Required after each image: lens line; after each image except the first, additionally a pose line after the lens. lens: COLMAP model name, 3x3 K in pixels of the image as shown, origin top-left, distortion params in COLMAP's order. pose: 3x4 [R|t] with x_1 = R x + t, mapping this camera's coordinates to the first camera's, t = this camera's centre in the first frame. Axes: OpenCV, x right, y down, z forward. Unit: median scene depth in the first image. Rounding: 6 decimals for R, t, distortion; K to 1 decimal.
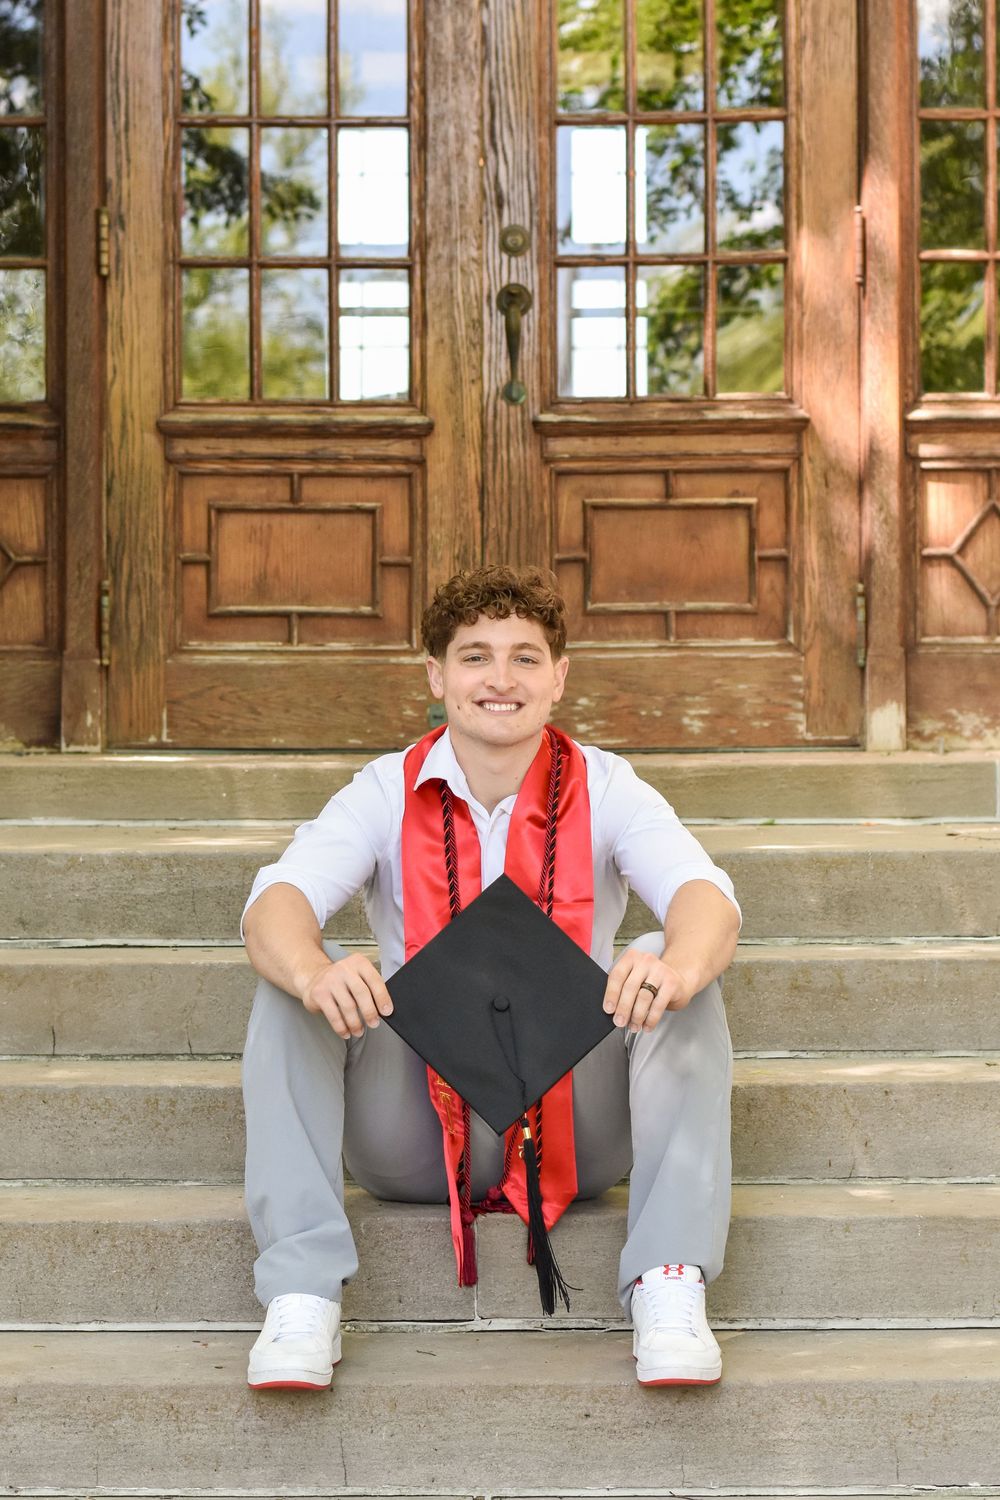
lens RADIAL K [[3402.8, 0, 500.0], [0, 3402.8, 750.0], [0, 0, 1]] dist [-0.075350, -0.115622]
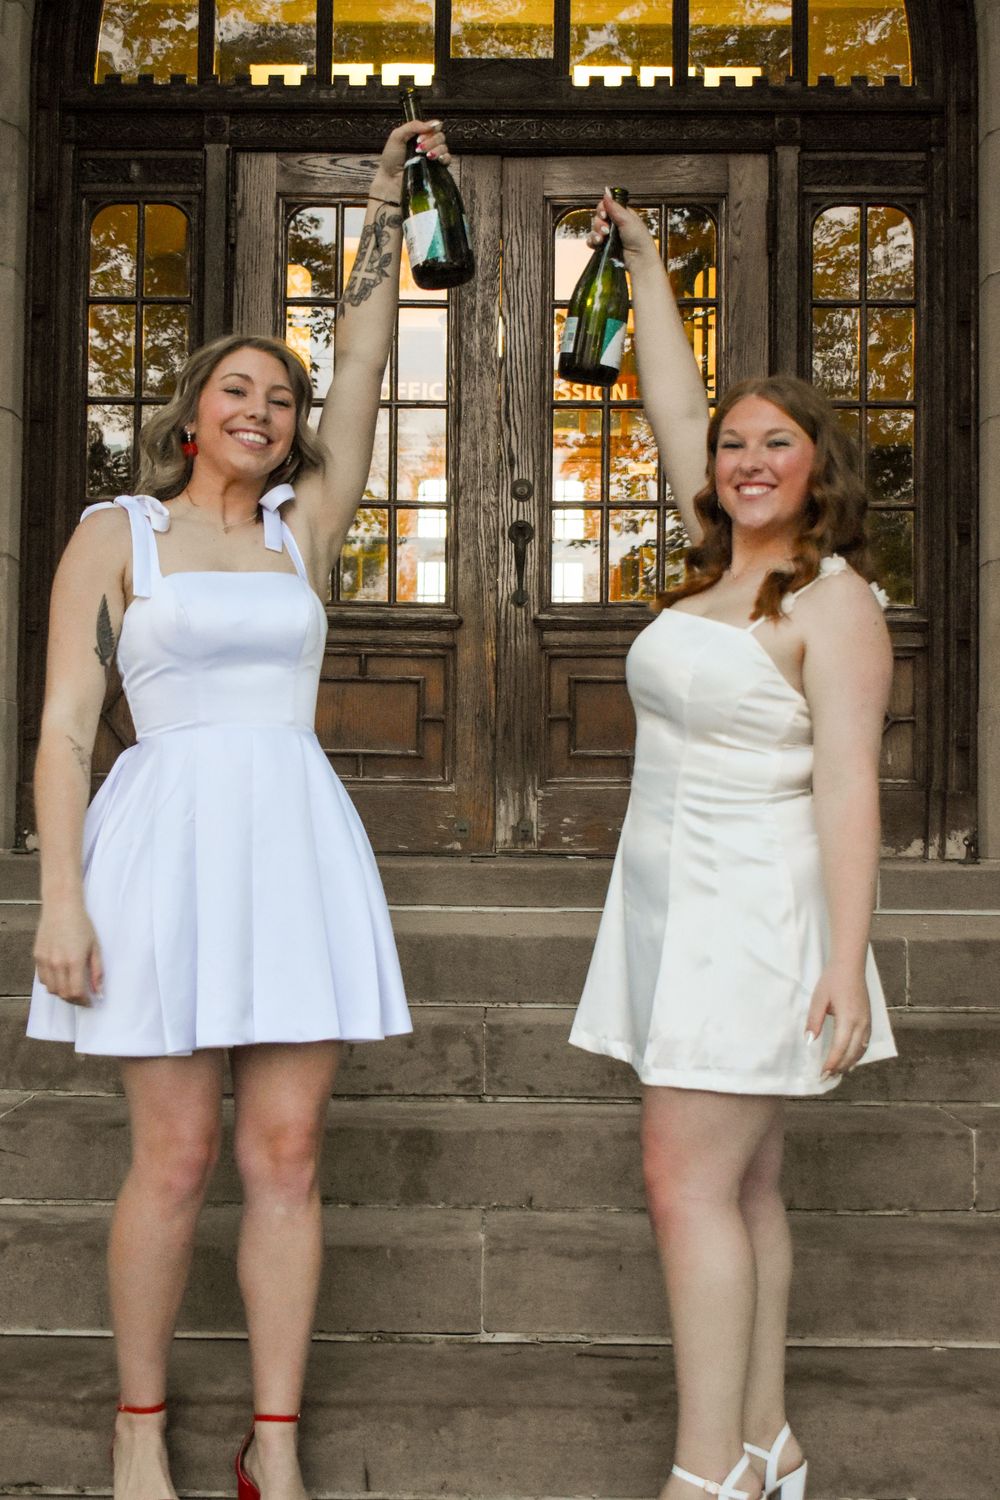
lens RADIAL K [[2111.8, 0, 500.0], [0, 2111.8, 750.0], [0, 0, 1]] dist [0.003318, 0.004720]
pose [[0.999912, 0.012839, -0.003257, -0.000554], [-0.012981, 0.998755, -0.048161, -0.000985], [0.002634, 0.048199, 0.998834, 0.135595]]
